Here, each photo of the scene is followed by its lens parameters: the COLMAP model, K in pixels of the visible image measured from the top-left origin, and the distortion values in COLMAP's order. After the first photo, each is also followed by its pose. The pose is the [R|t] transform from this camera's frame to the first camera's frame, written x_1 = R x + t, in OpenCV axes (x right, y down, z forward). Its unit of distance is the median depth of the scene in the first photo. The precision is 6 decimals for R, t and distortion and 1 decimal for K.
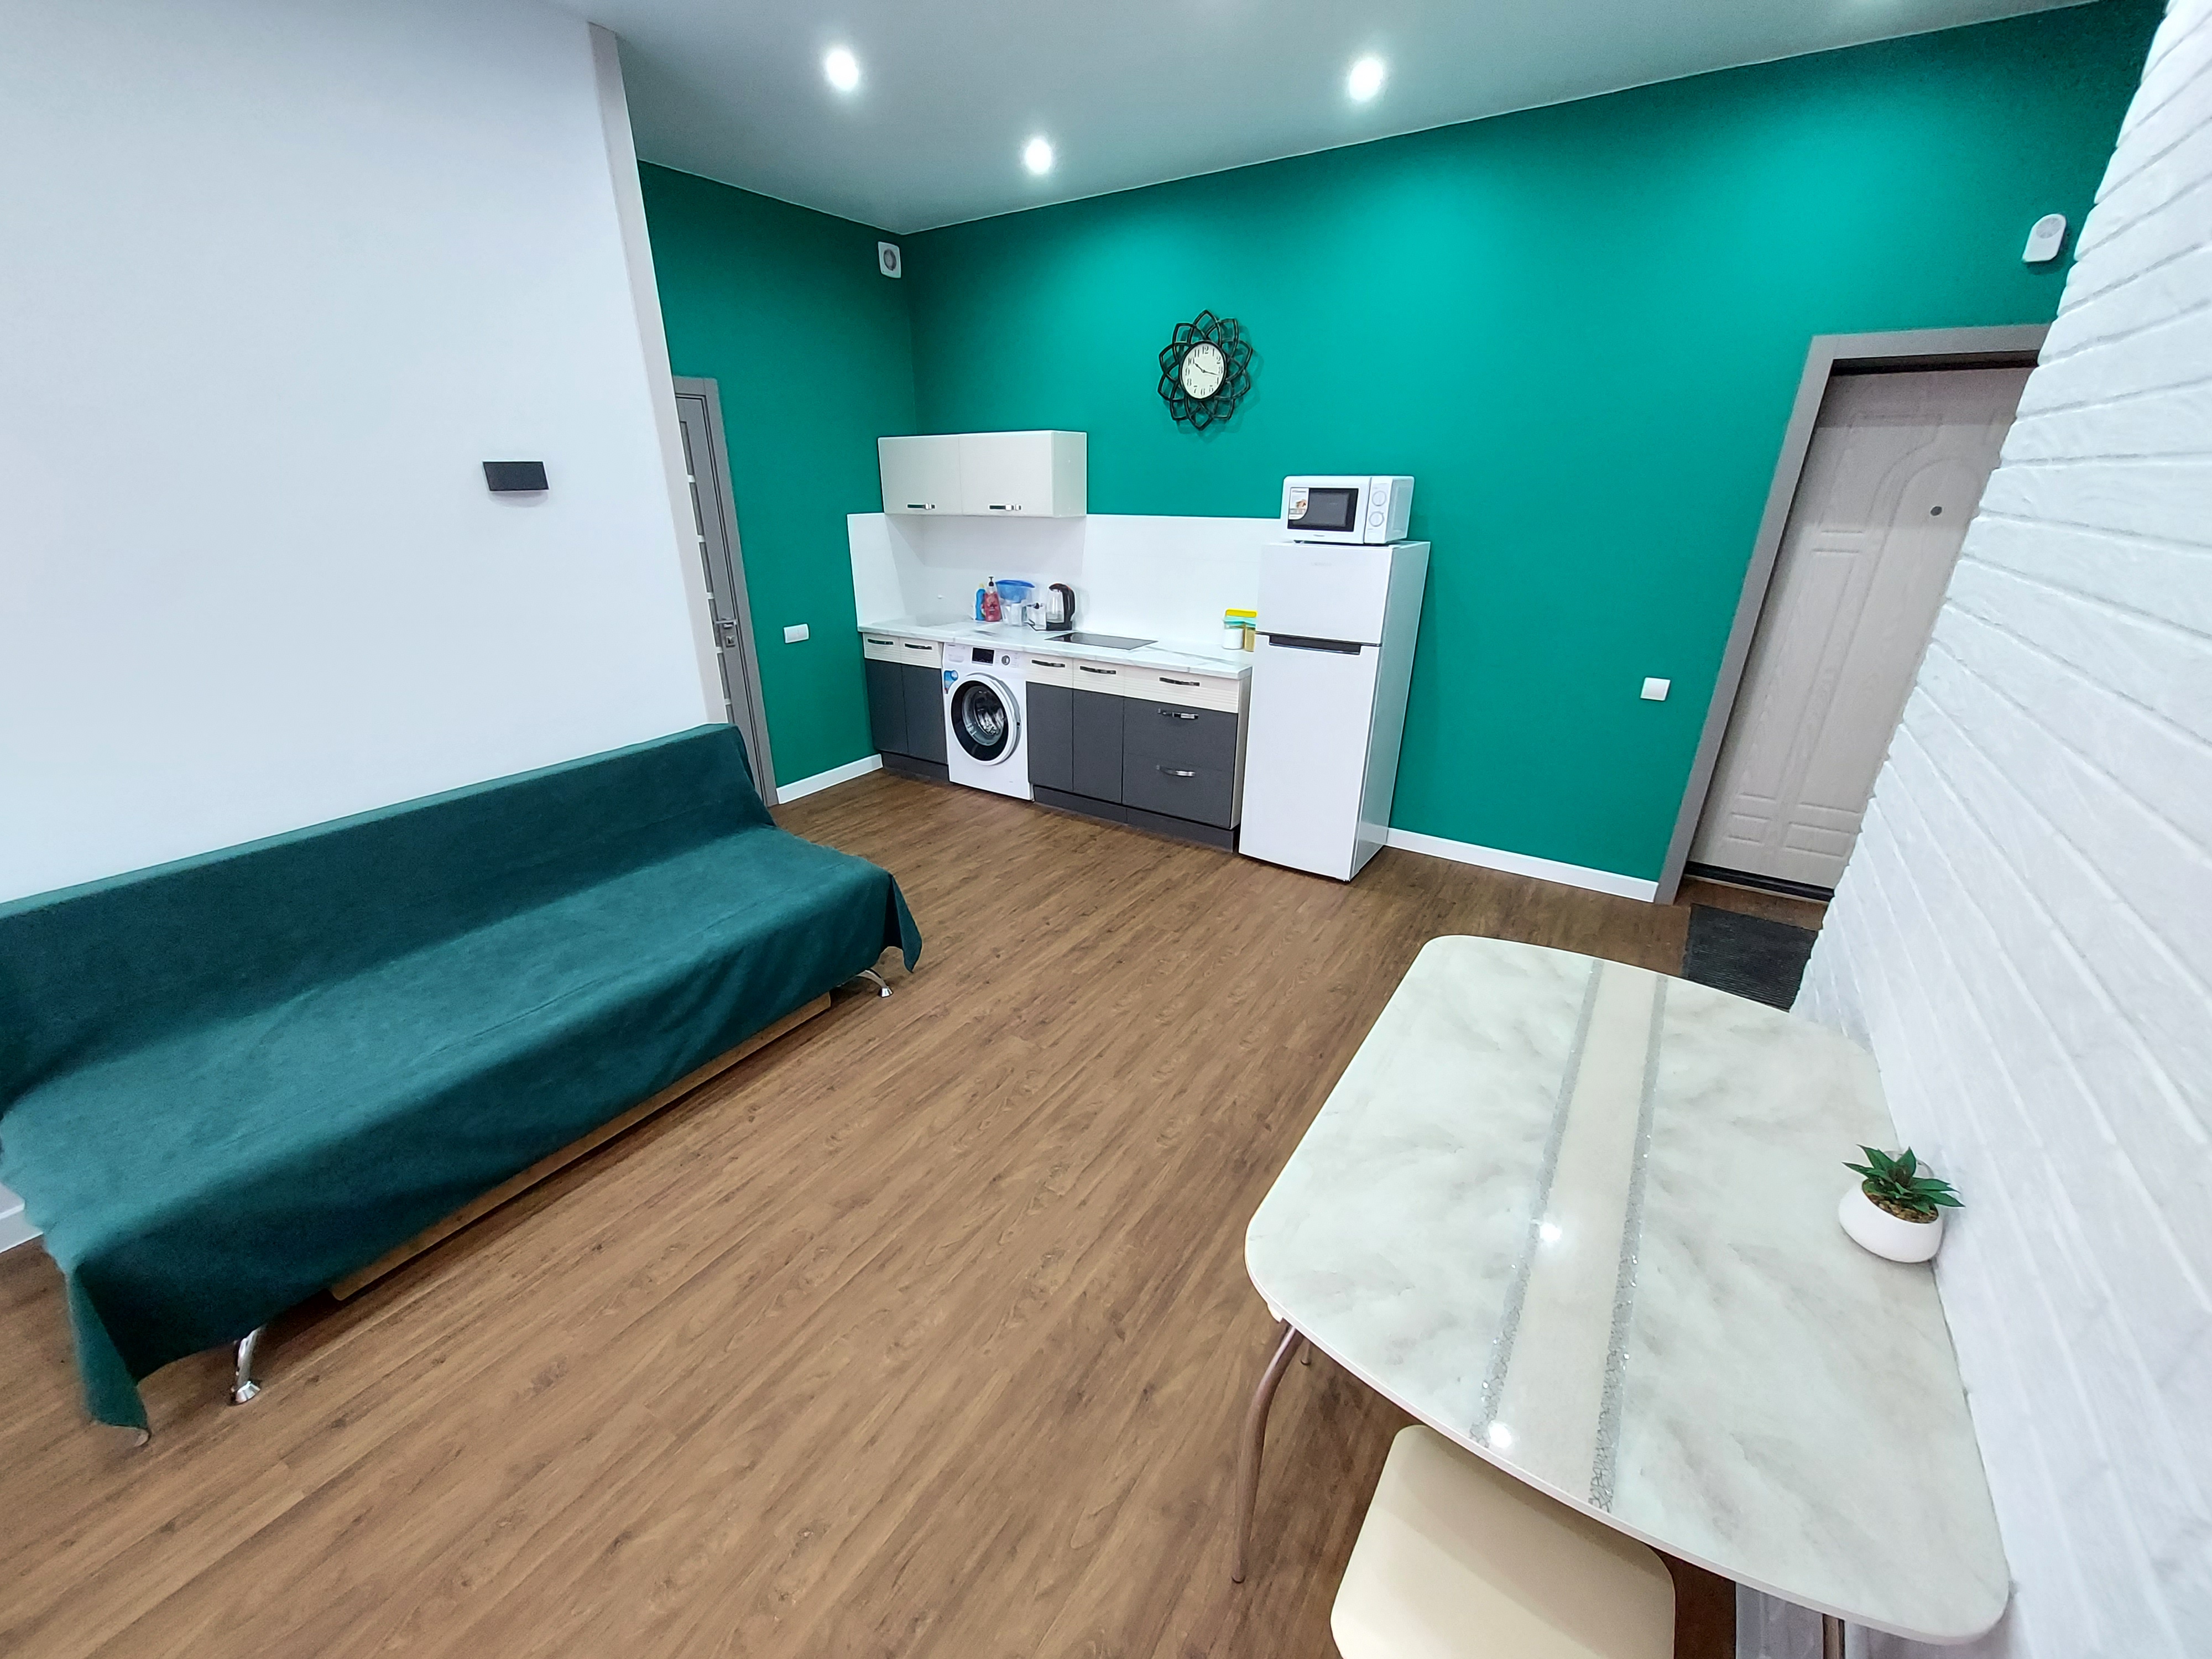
lens RADIAL K [[878.3, 0, 1086.6], [0, 878.3, 841.1], [0, 0, 1]] dist [-0.004192, -0.000045]
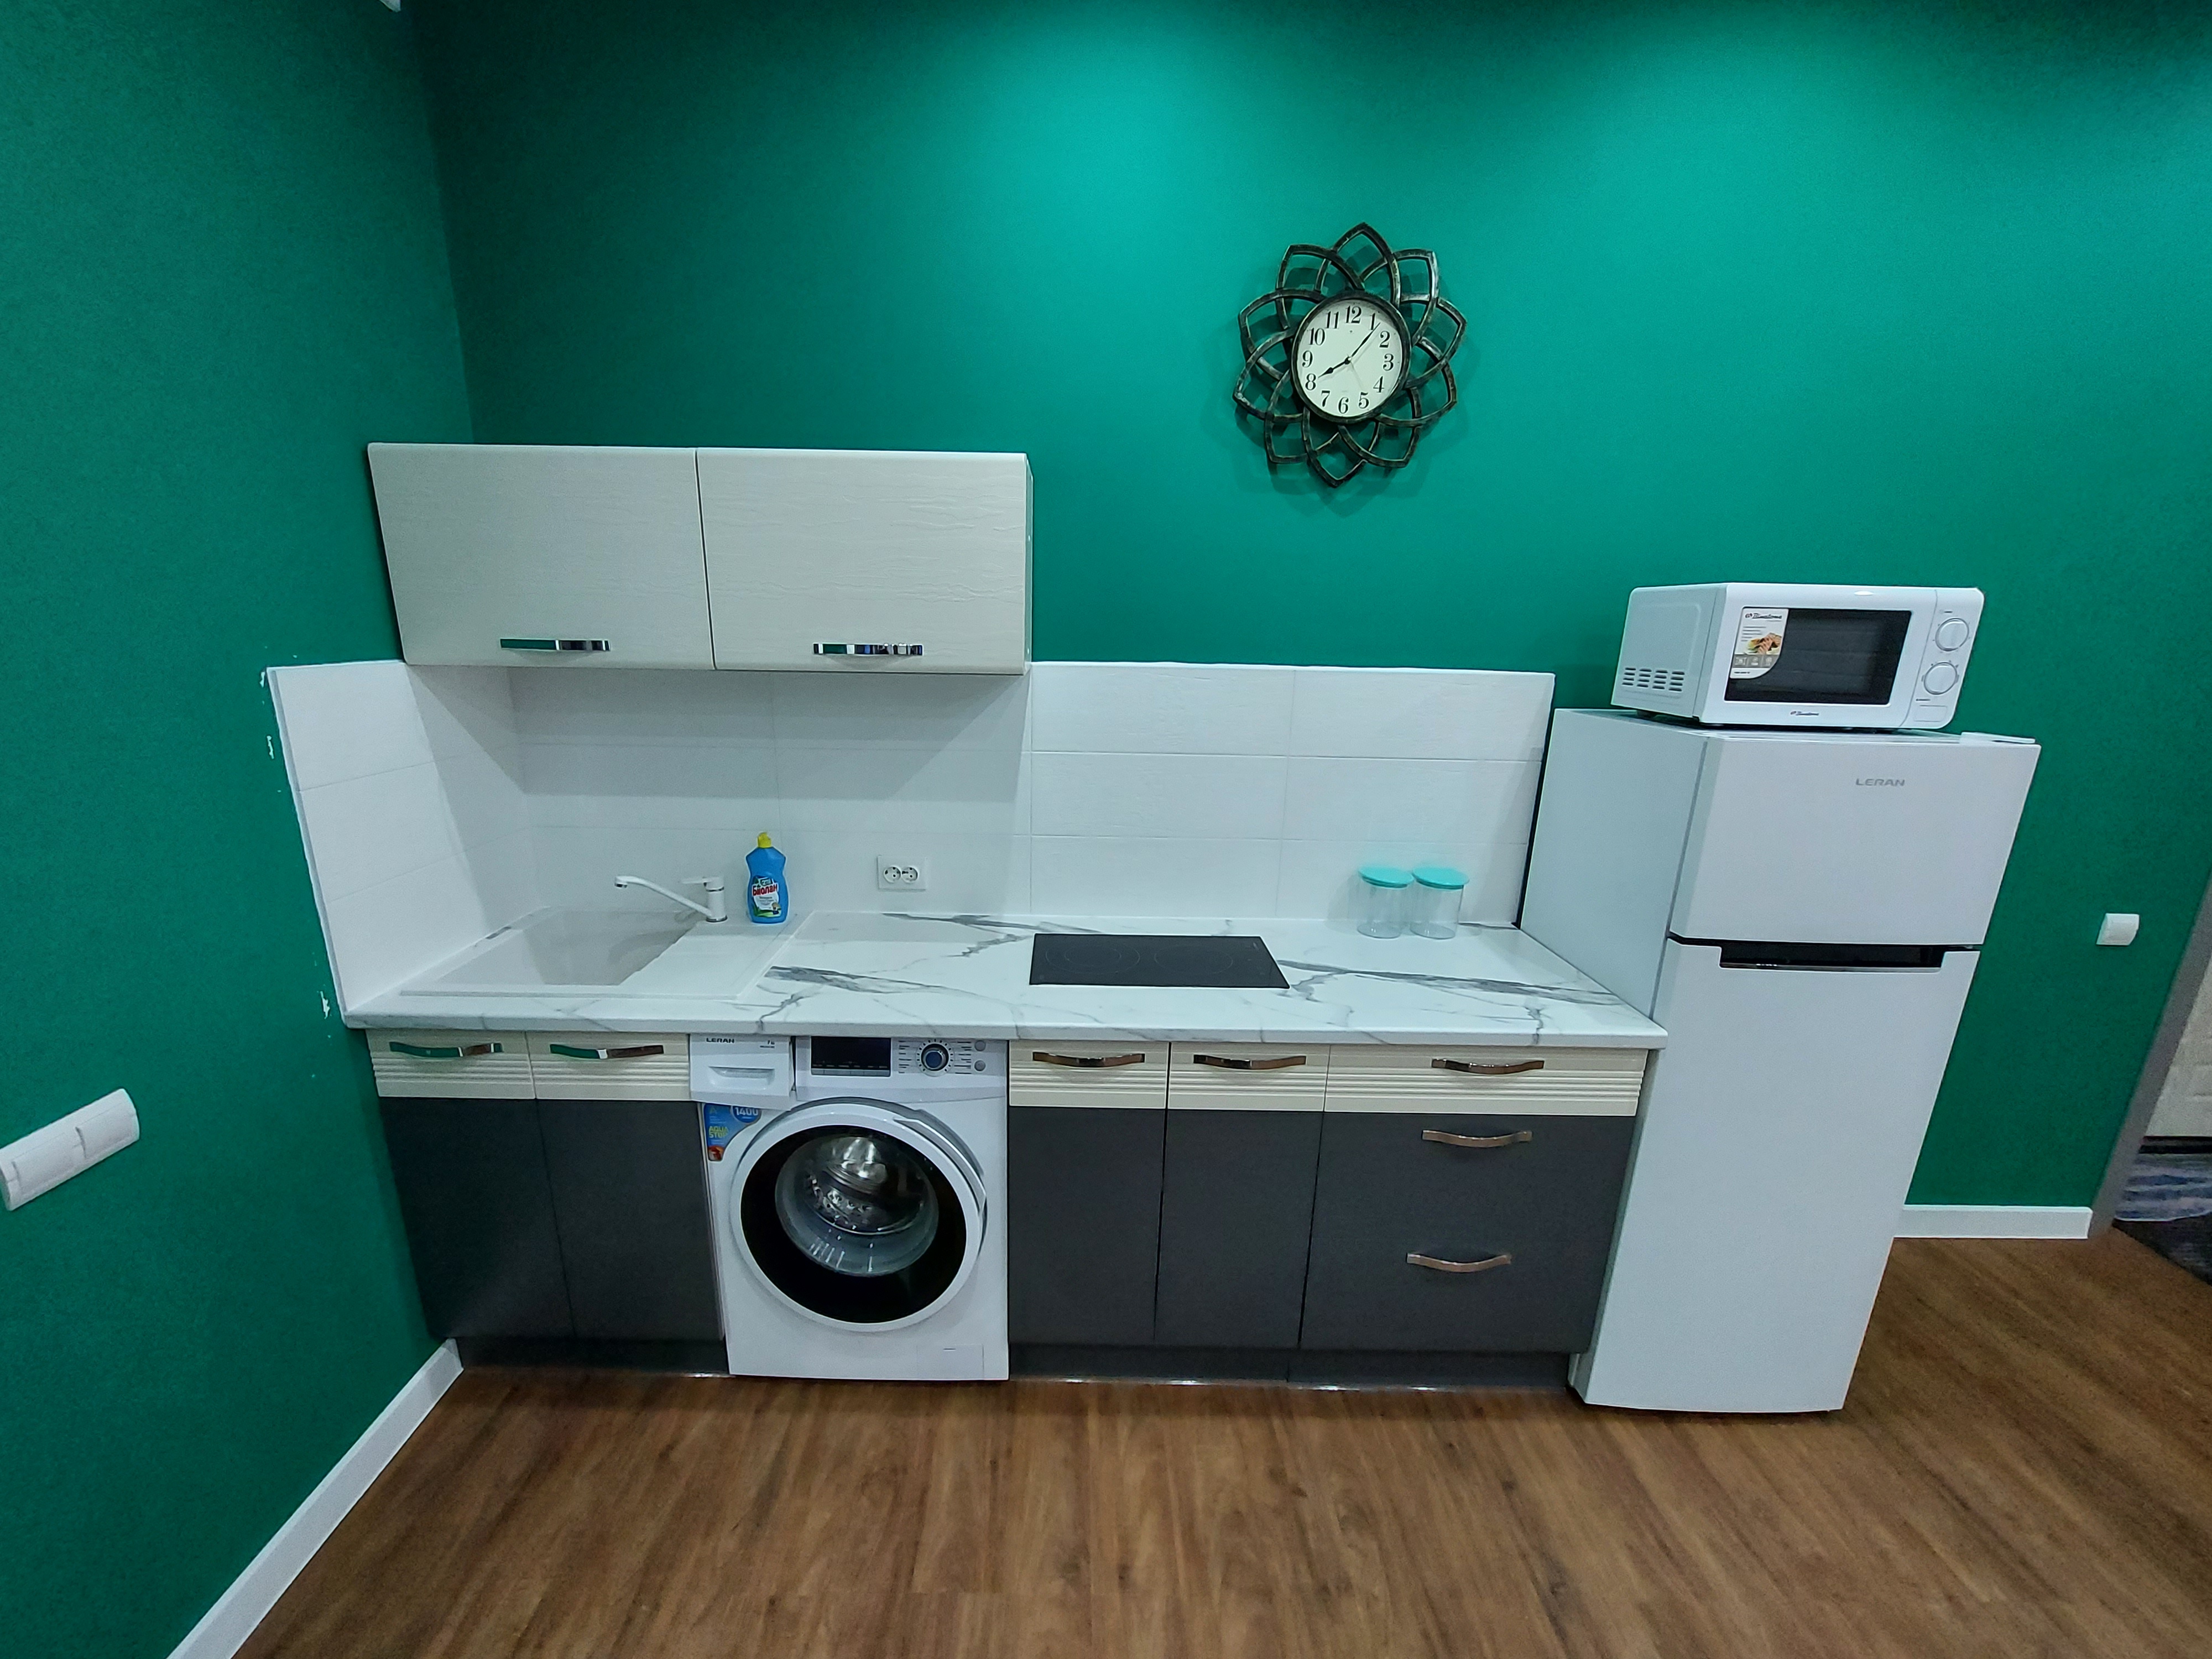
lens RADIAL K [[878.3, 0, 1091.0], [0, 878.3, 849.1], [0, 0, 1]] dist [-0.004192, -0.000045]
pose [[0.831032, -0.129257, 0.540997, -0.251953], [0.198123, 0.977619, -0.070763, -0.285223], [-0.519743, 0.165991, 0.838042, 0.734123]]
